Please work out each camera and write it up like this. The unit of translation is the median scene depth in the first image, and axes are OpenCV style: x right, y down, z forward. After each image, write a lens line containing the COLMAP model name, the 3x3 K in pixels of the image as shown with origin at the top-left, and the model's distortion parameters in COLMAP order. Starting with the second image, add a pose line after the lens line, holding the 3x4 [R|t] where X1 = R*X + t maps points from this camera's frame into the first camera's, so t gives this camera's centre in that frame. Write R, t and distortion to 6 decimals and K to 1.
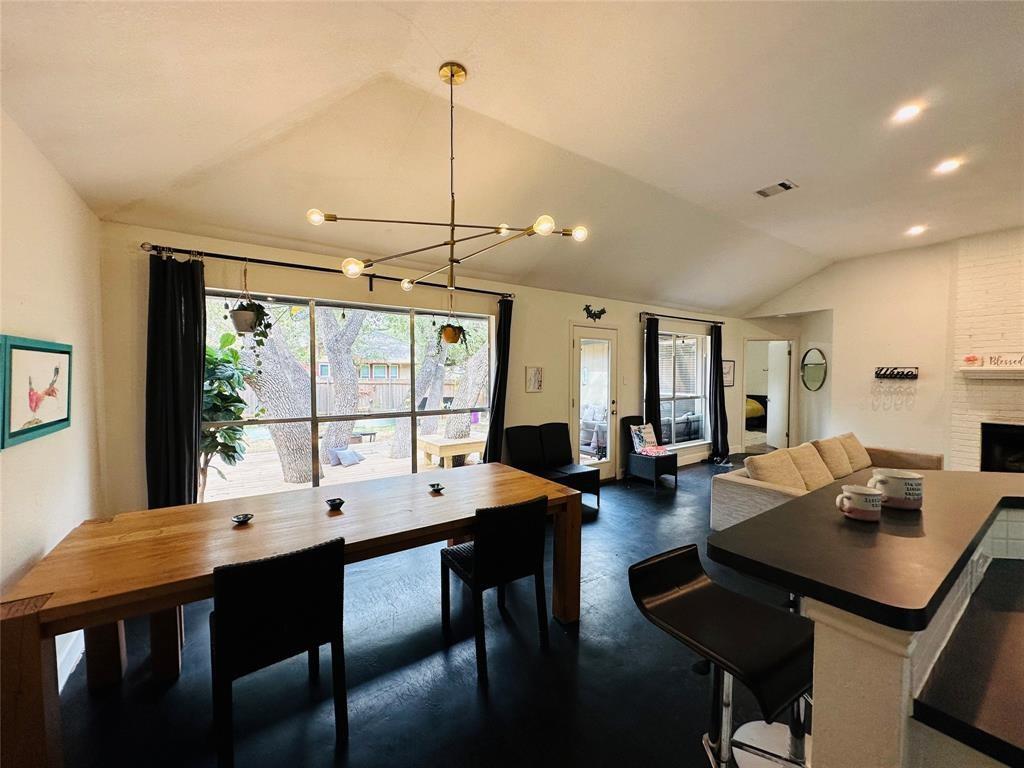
lens RADIAL K [[406.9, 0, 509.7], [0, 406.9, 385.6], [0, 0, 1]] dist [-0.002937, 0.000242]
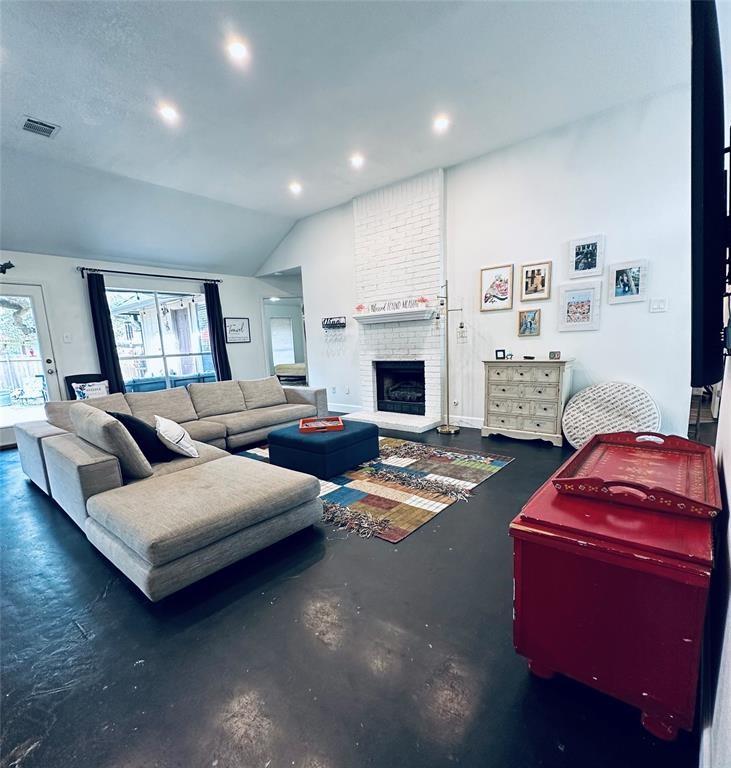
lens RADIAL K [[395.4, 0, 368.3], [0, 395.4, 412.7], [0, 0, 1]] dist [0.002287, -0.000306]
pose [[0.964324, -0.088171, 0.249609, 0.877909], [0.052166, 0.987706, 0.147359, 0.073044], [-0.259533, -0.129081, 0.957069, -0.165473]]
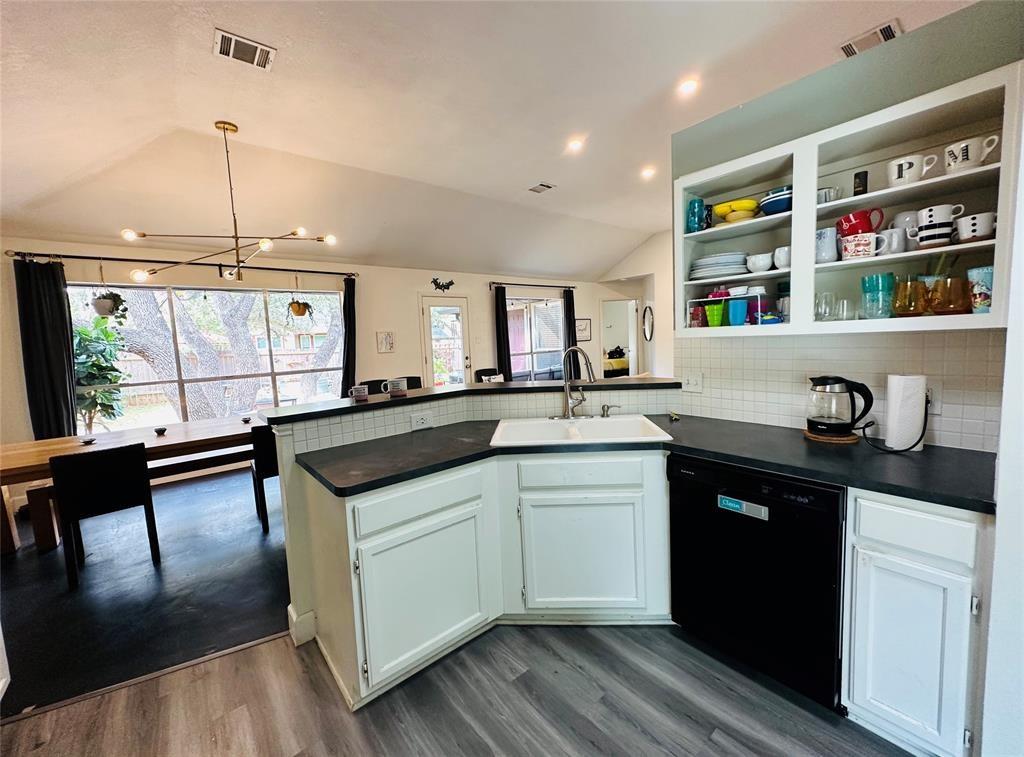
lens RADIAL K [[406.9, 0, 509.6], [0, 406.9, 374.5], [0, 0, 1]] dist [-0.002937, 0.000242]
pose [[0.995102, -0.052362, 0.083847, 0.322387], [0.047092, 0.996861, 0.063638, 0.021388], [-0.086916, -0.059378, 0.994444, -0.257990]]
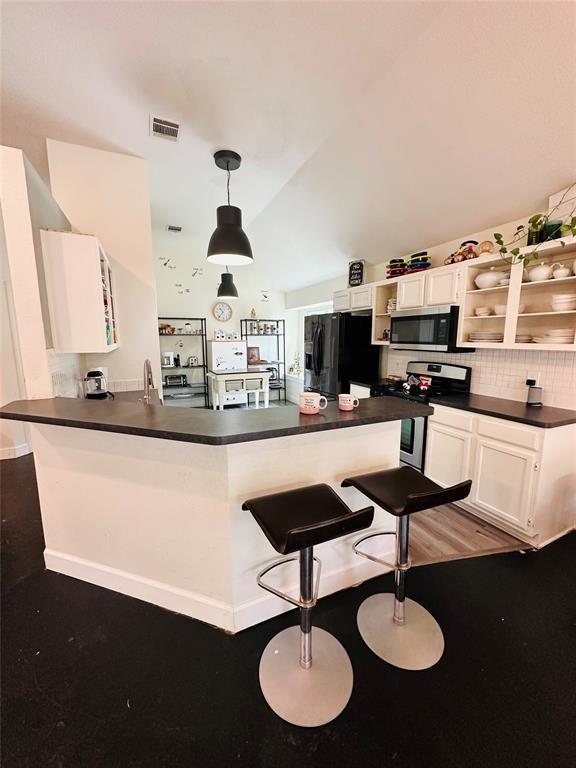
lens RADIAL K [[305.2, 0, 285.4], [0, 305.2, 381.9], [0, 0, 1]] dist [-0.002937, 0.000242]
pose [[-0.983657, -0.025669, 0.178214, 0.199154], [0.006489, 0.984089, 0.177560, -0.017030], [-0.179936, 0.175815, -0.967839, 0.546456]]
